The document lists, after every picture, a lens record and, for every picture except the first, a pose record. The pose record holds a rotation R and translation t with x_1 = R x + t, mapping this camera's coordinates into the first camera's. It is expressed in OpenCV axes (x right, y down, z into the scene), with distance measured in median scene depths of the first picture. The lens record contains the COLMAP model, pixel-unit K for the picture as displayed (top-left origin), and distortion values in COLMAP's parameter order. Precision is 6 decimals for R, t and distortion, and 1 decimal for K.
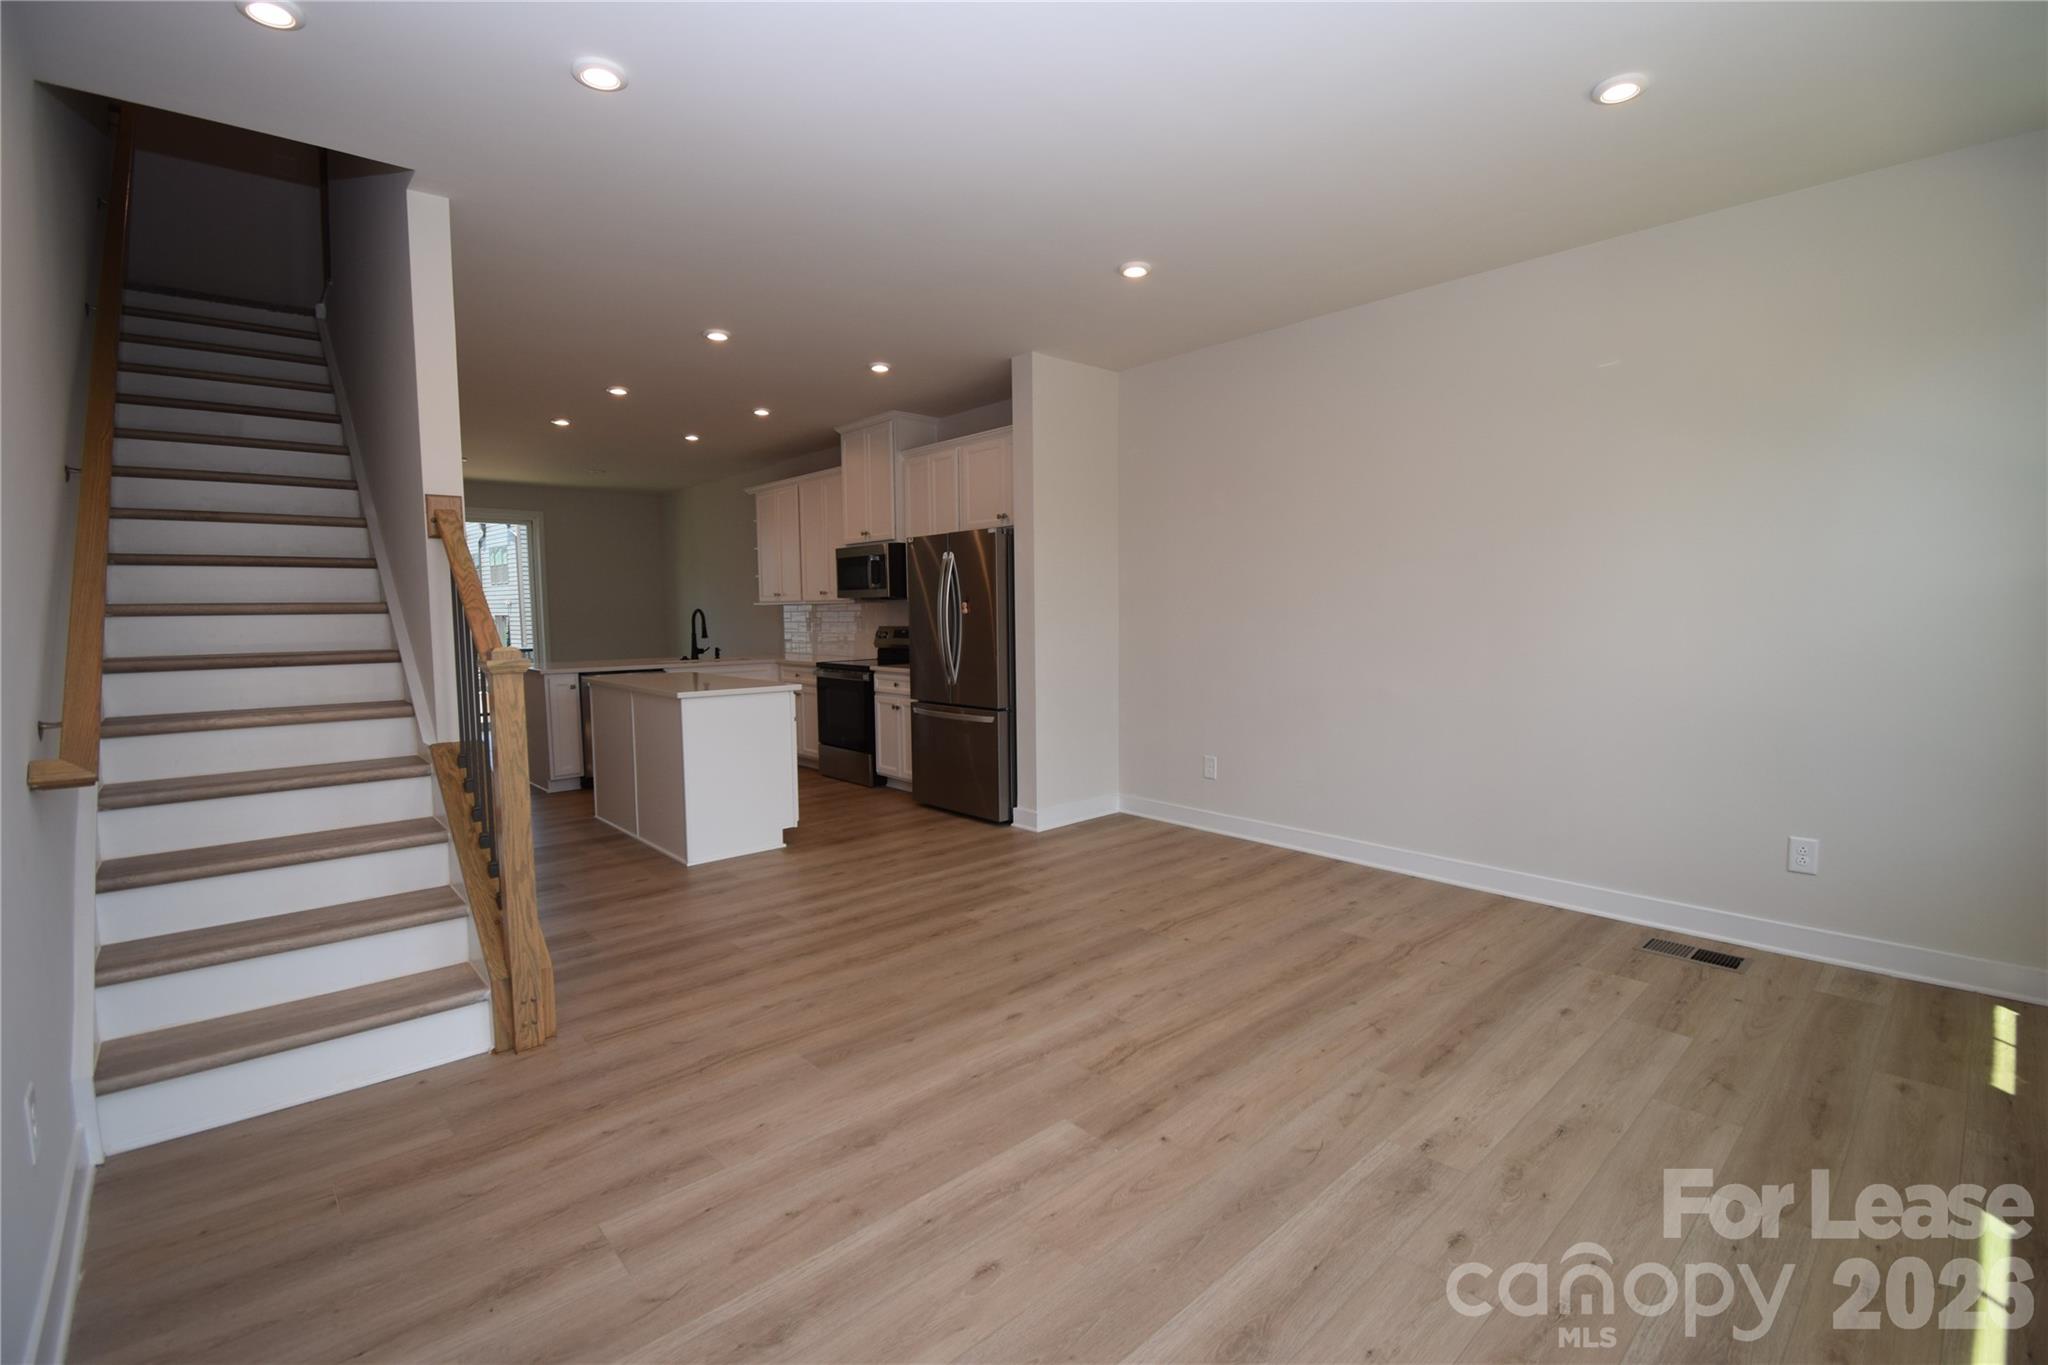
lens RADIAL K [[910.7, 0, 1057.7], [0, 910.7, 683.3], [0, 0, 1]] dist [-0.004559, -0.008363]
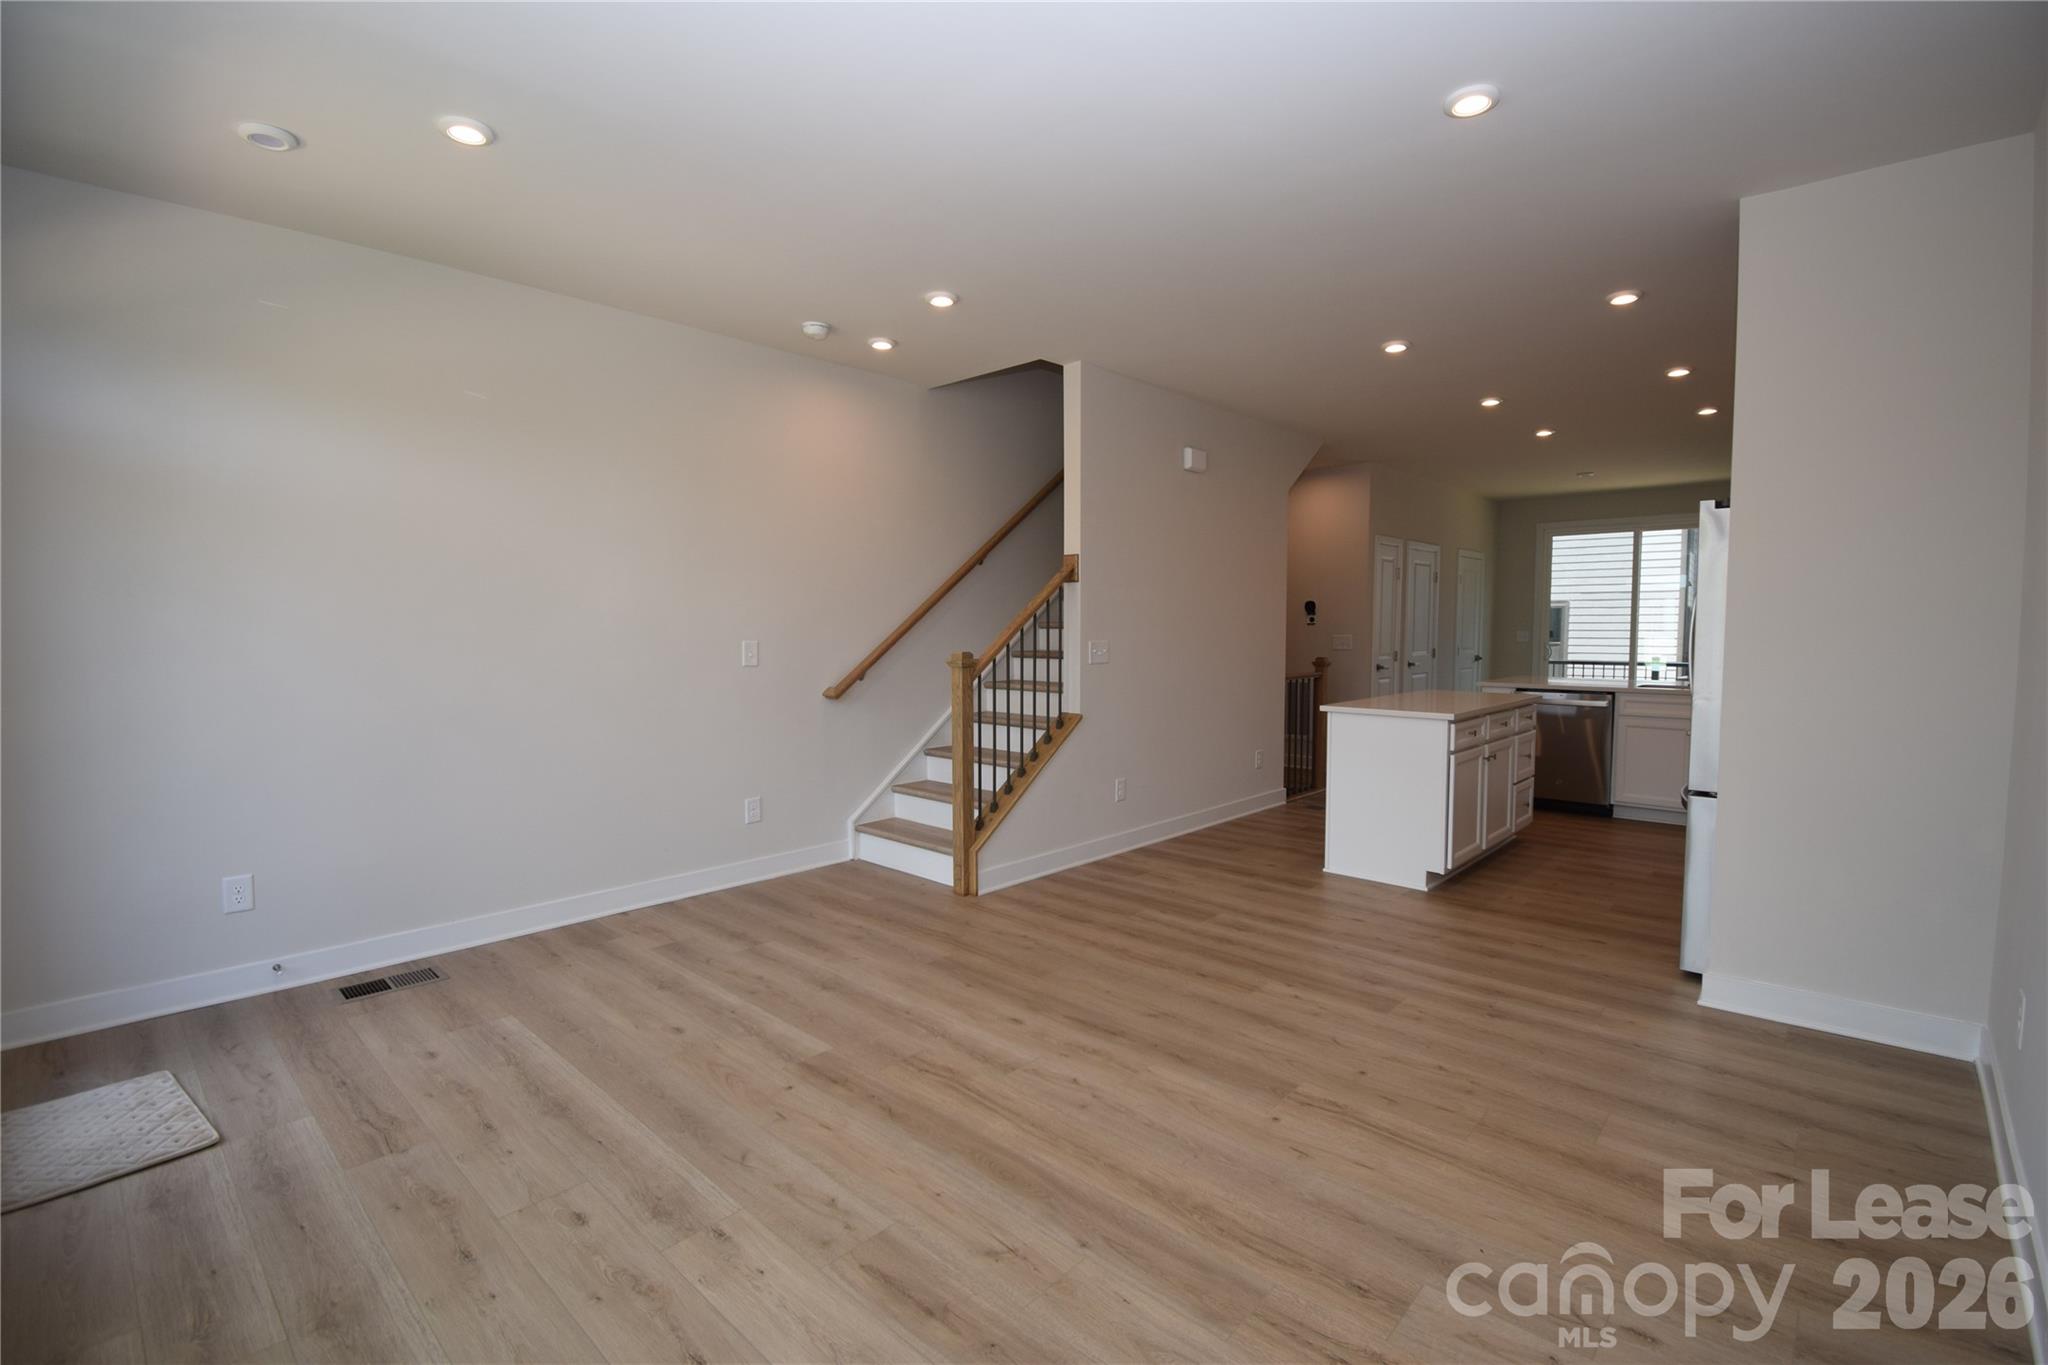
lens RADIAL K [[910.7, 0, 1011.7], [0, 910.7, 682.8], [0, 0, 1]] dist [-0.004559, -0.008363]
pose [[0.060387, 0.079049, -0.995040, 0.988319], [-0.084345, 0.993698, 0.073824, -0.102165], [0.994605, 0.079468, 0.066674, 0.911213]]
